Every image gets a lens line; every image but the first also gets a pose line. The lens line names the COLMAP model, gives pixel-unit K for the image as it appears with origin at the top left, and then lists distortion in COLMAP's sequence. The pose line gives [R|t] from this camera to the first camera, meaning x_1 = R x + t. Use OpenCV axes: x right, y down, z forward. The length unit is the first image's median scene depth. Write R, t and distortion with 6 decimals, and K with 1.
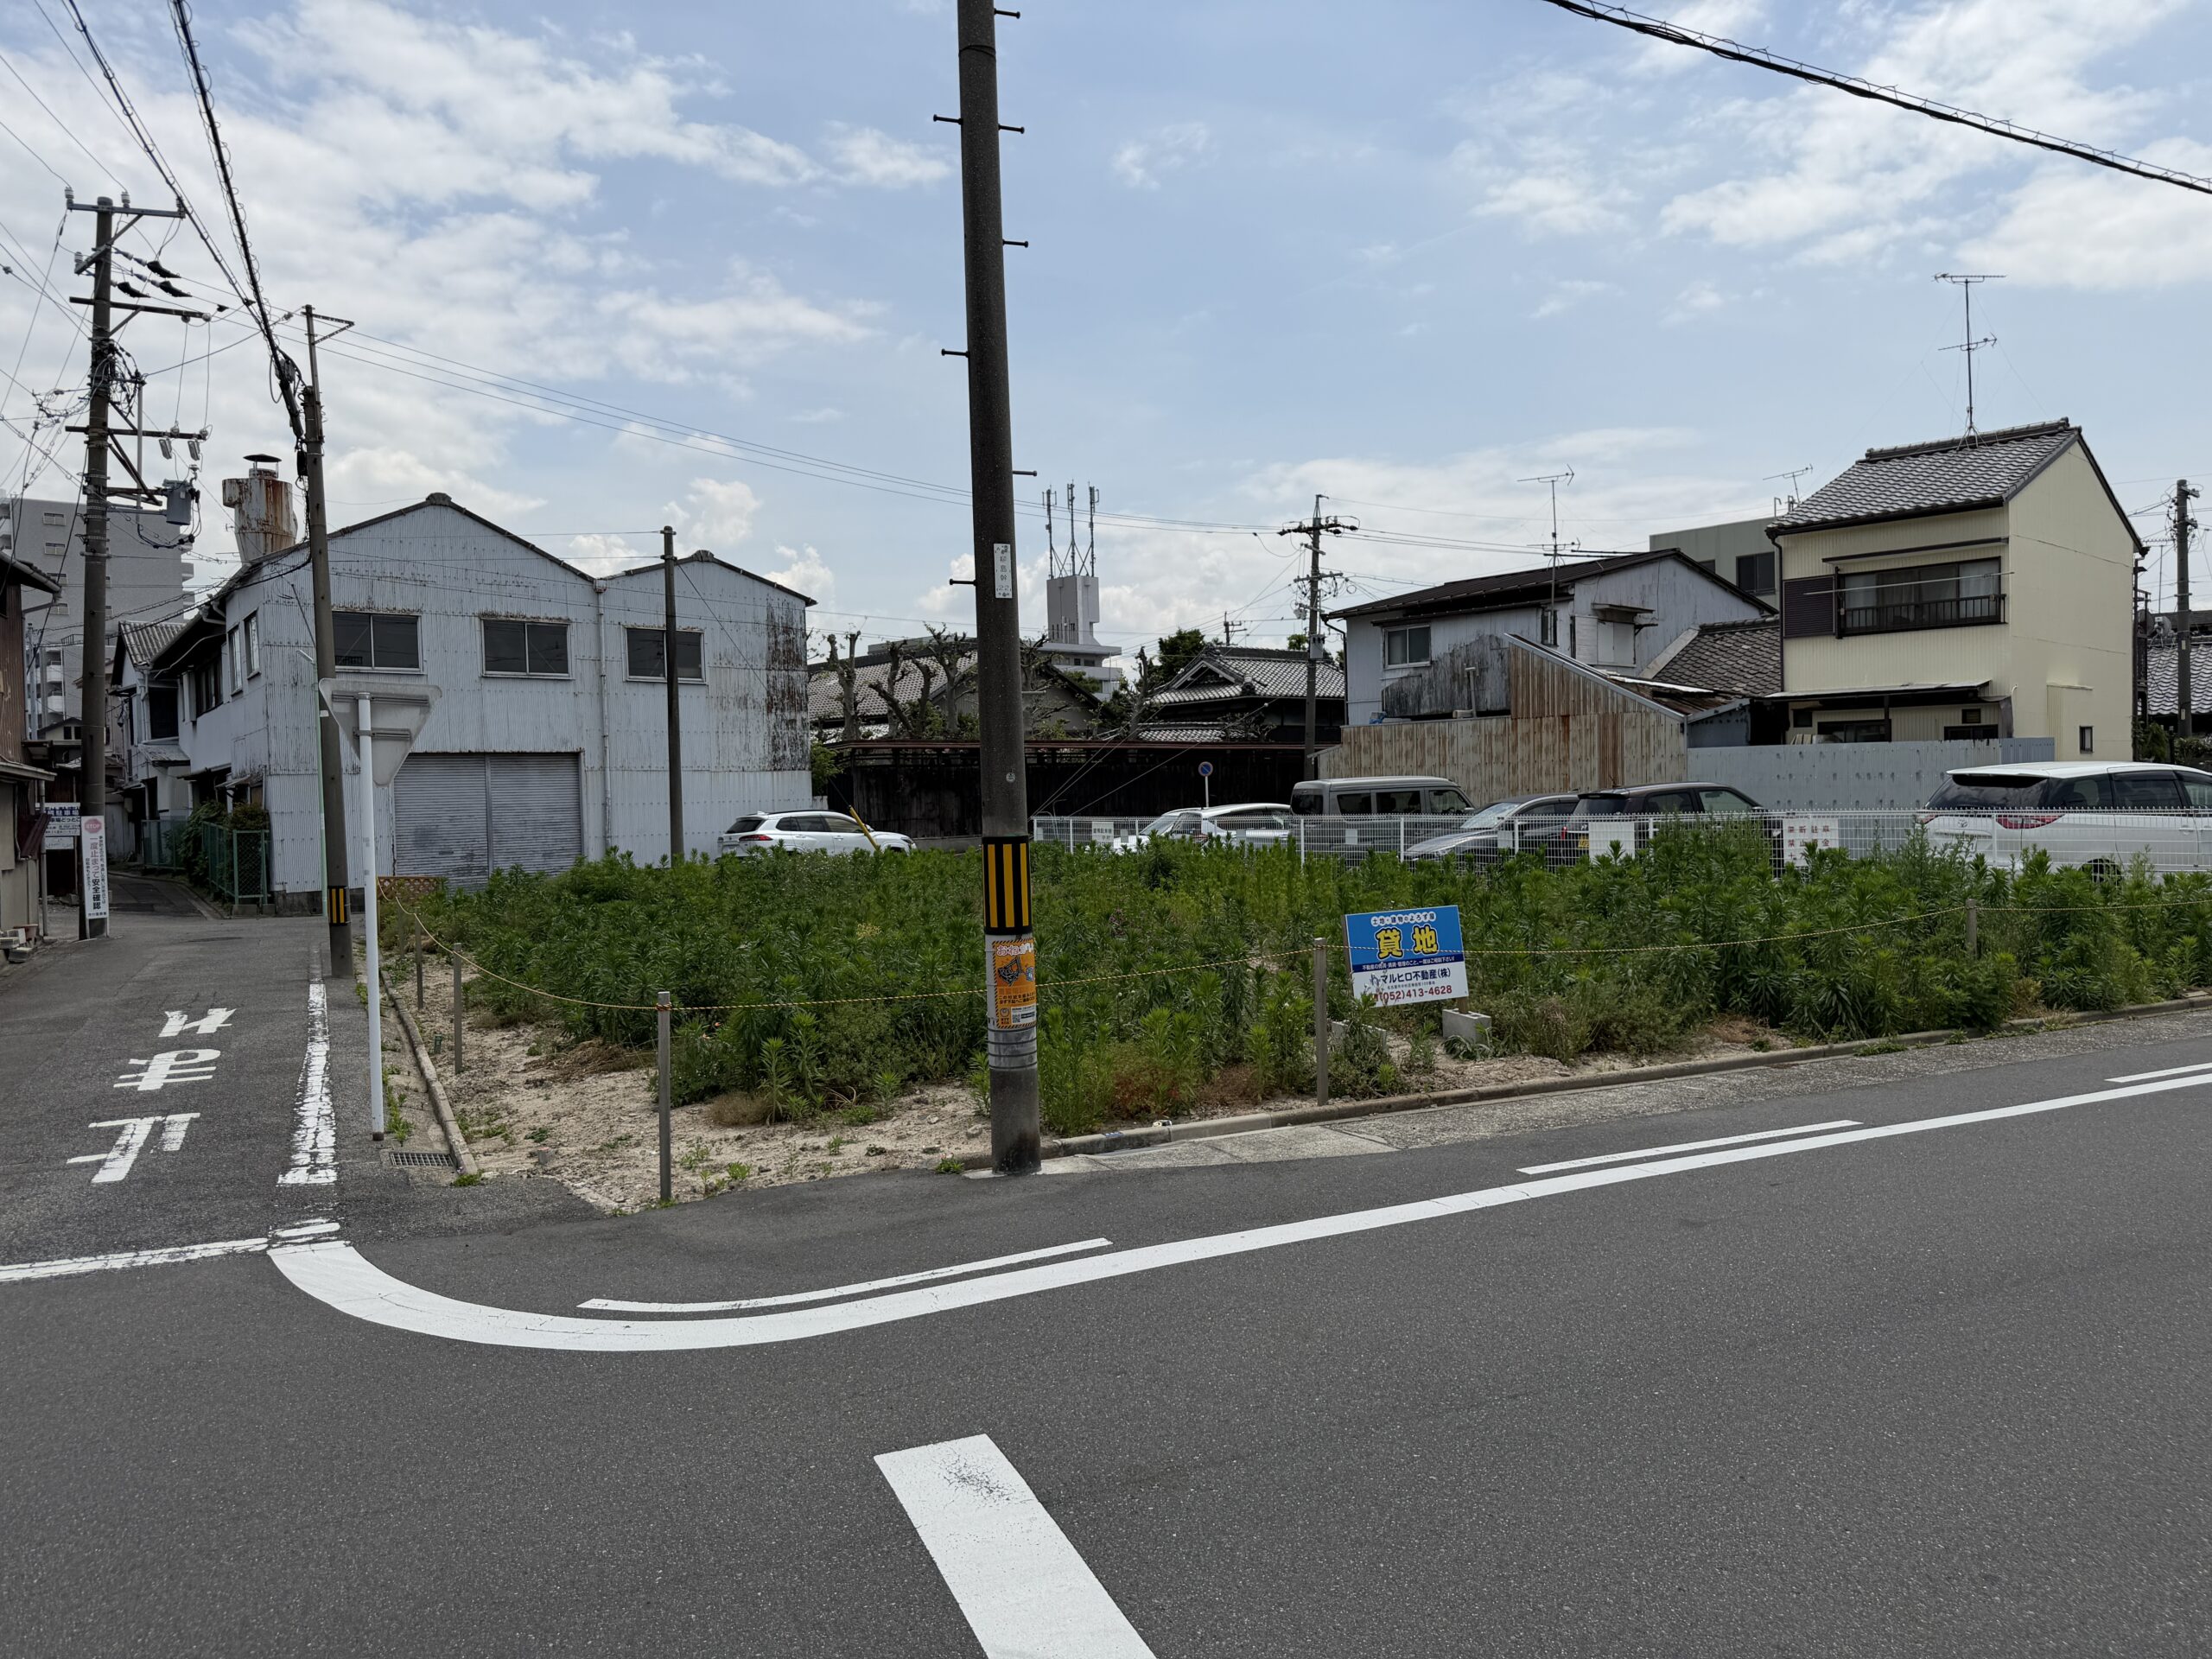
lens RADIAL K [[1561.2, 0, 1108.9], [0, 1561.2, 849.2], [0, 0, 1]] dist [0.043865, -0.010698]
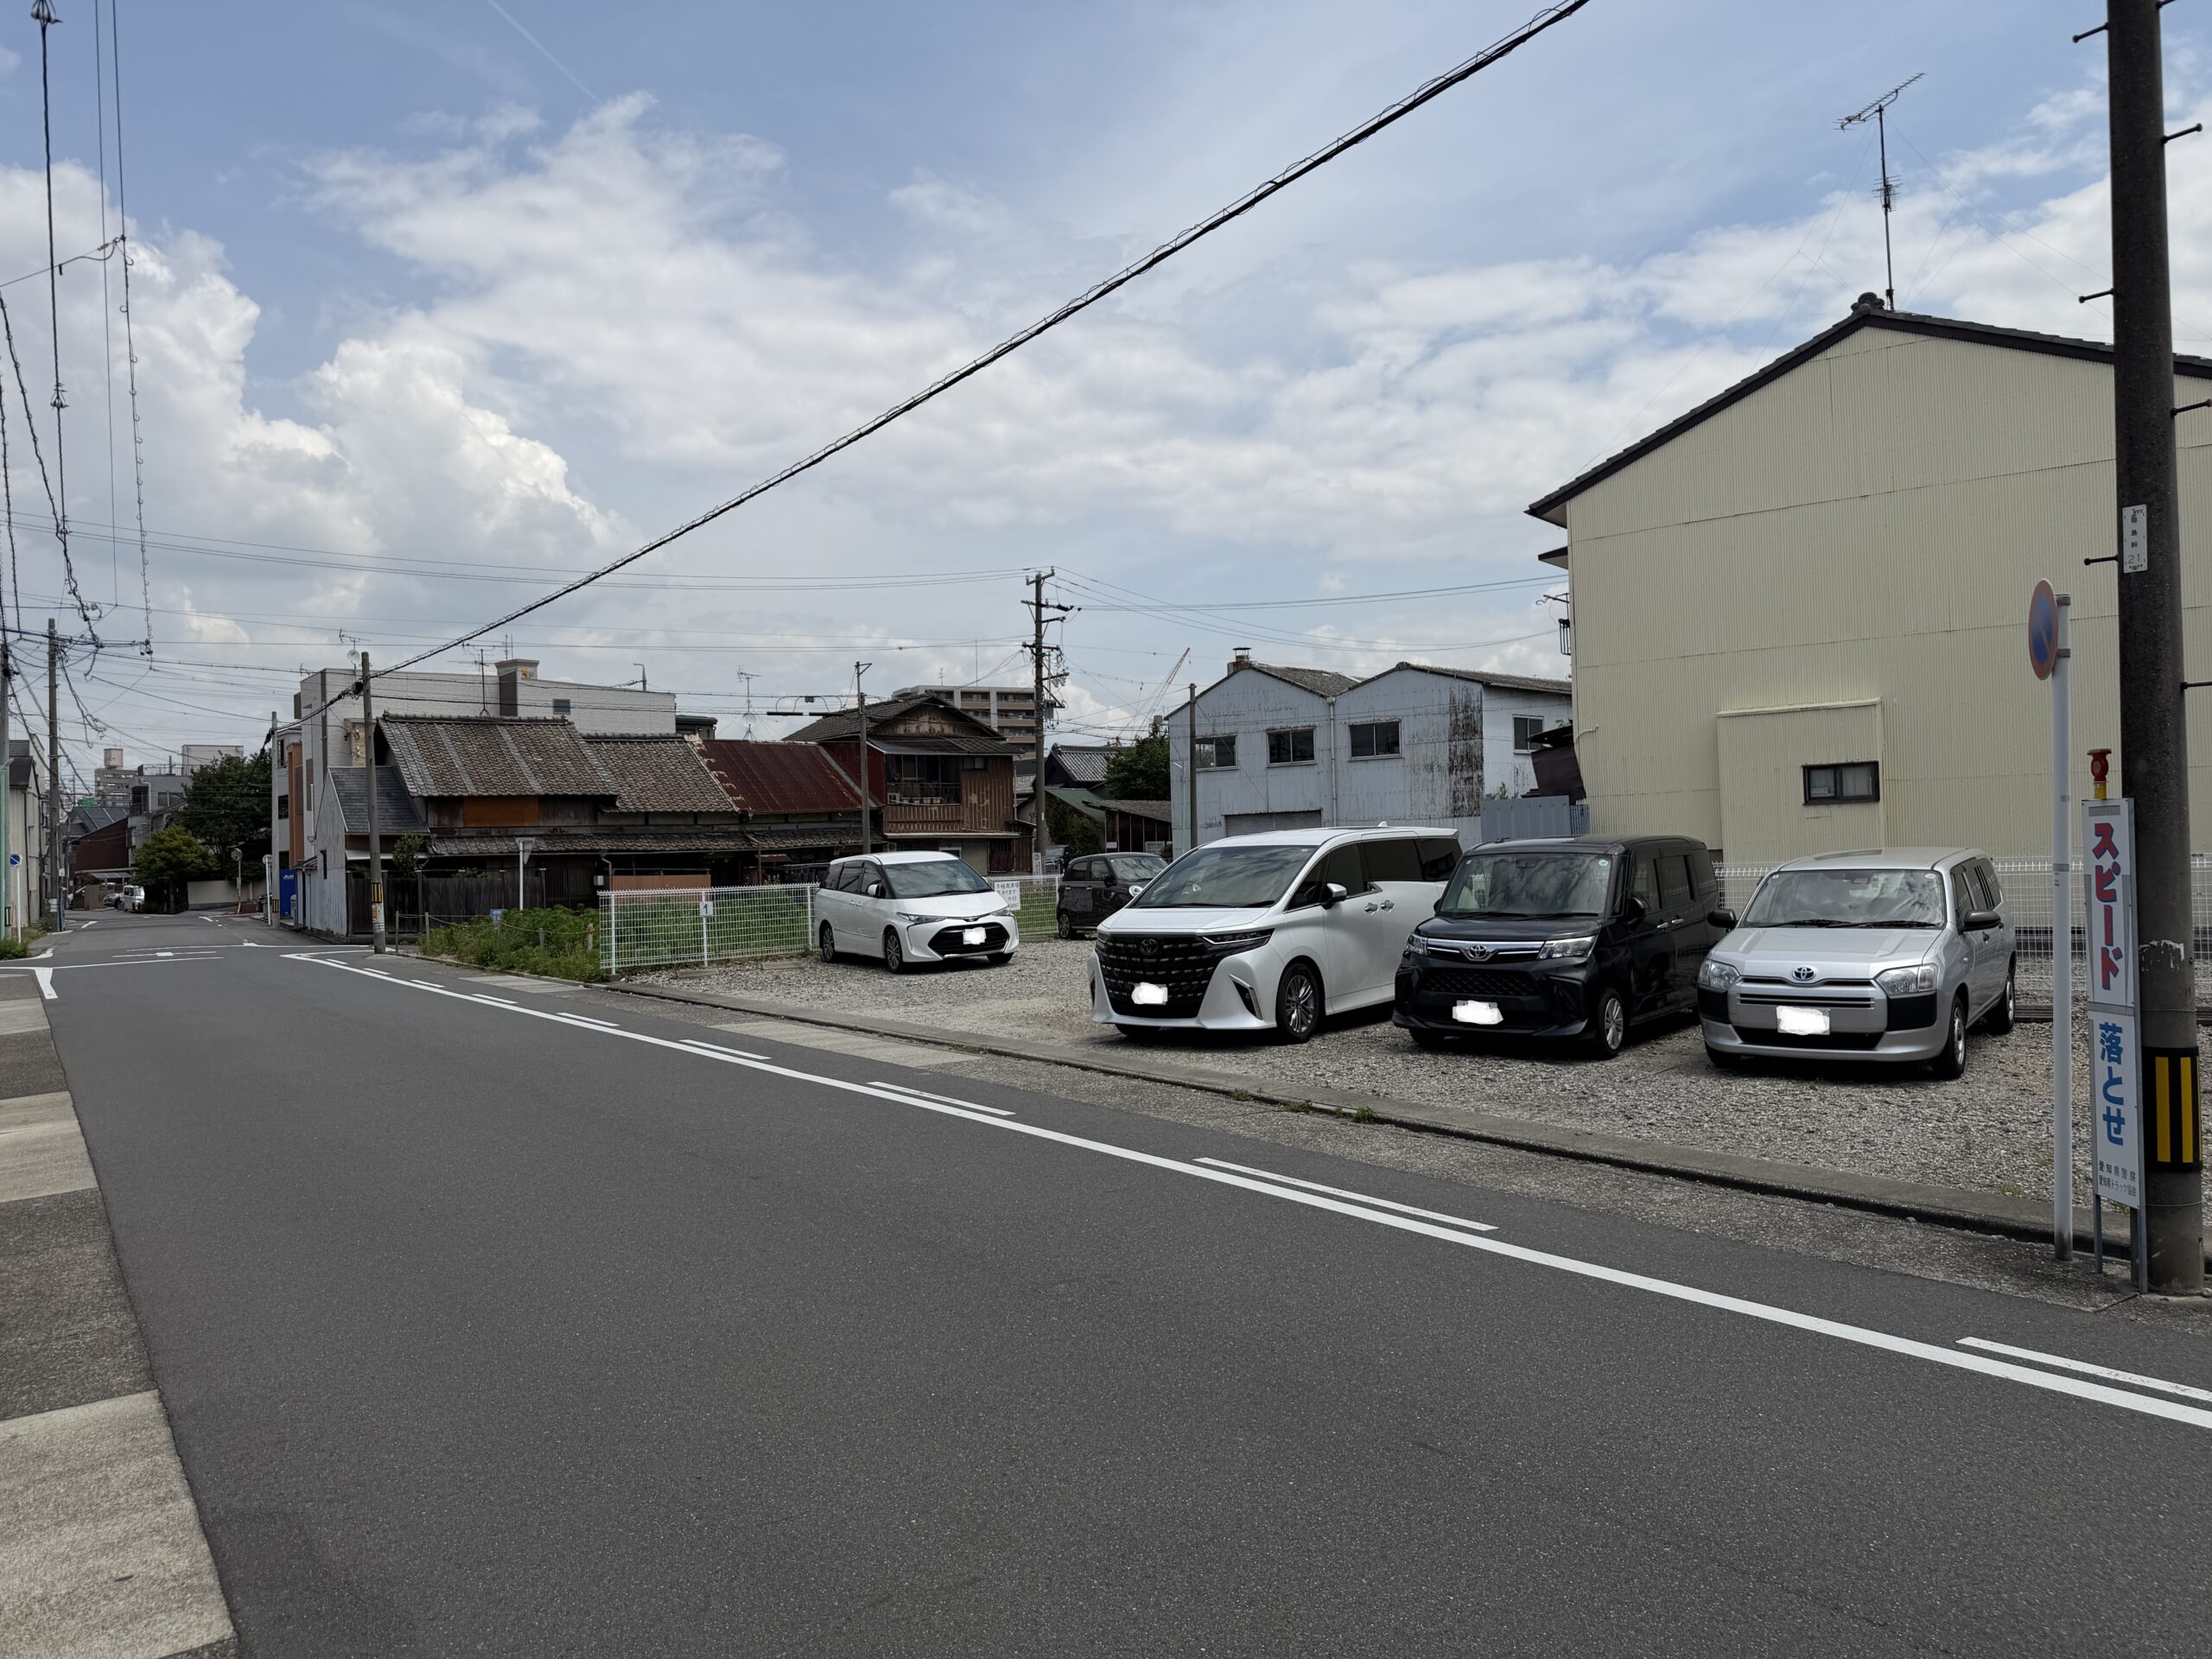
lens RADIAL K [[1561.2, 0, 1095.5], [0, 1561.2, 822.8], [0, 0, 1]] dist [0.043865, -0.010698]
pose [[0.136884, -0.001476, -0.990586, 1.200922], [-0.006830, 0.999974, -0.002433, -0.046773], [0.990564, 0.007098, 0.136870, 0.601725]]
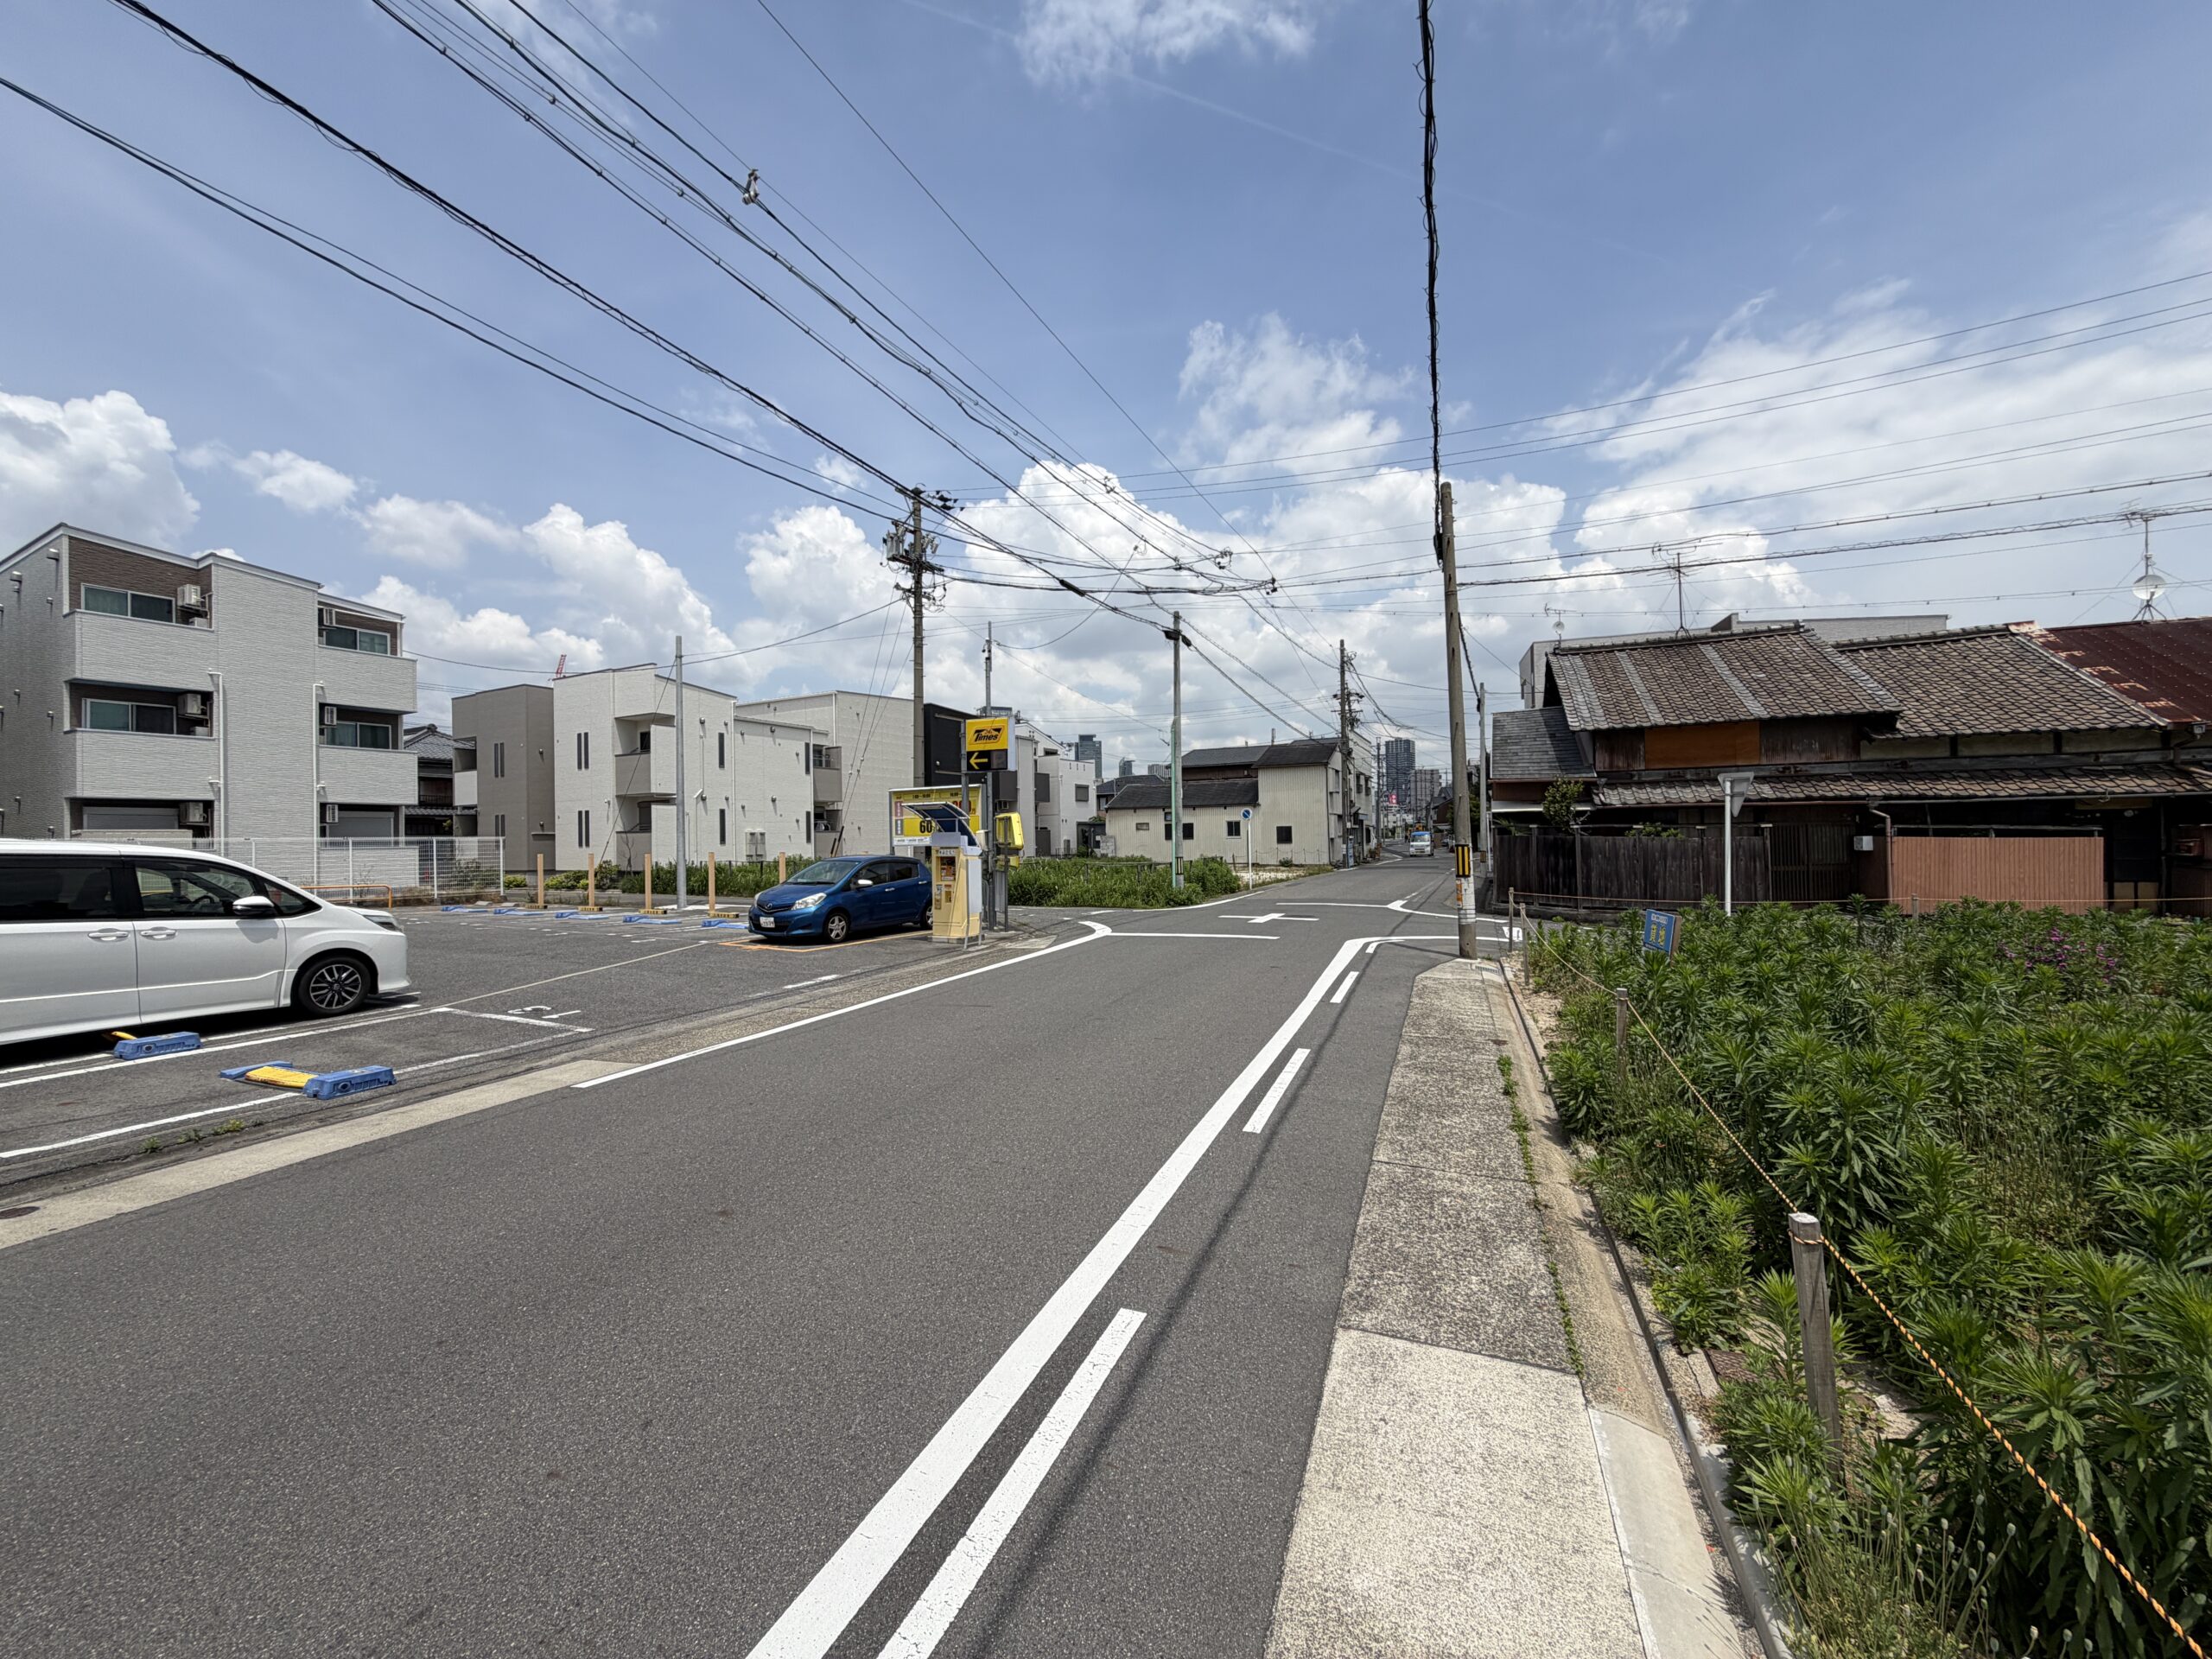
lens RADIAL K [[888.9, 0, 1112.7], [0, 888.9, 843.0], [0, 0, 1]] dist [0.002051, -0.001530]
pose [[-0.732071, 0.040406, -0.680029, 0.370818], [0.013421, 0.998901, 0.044904, -0.023542], [0.681096, 0.023747, -0.731809, 0.423066]]
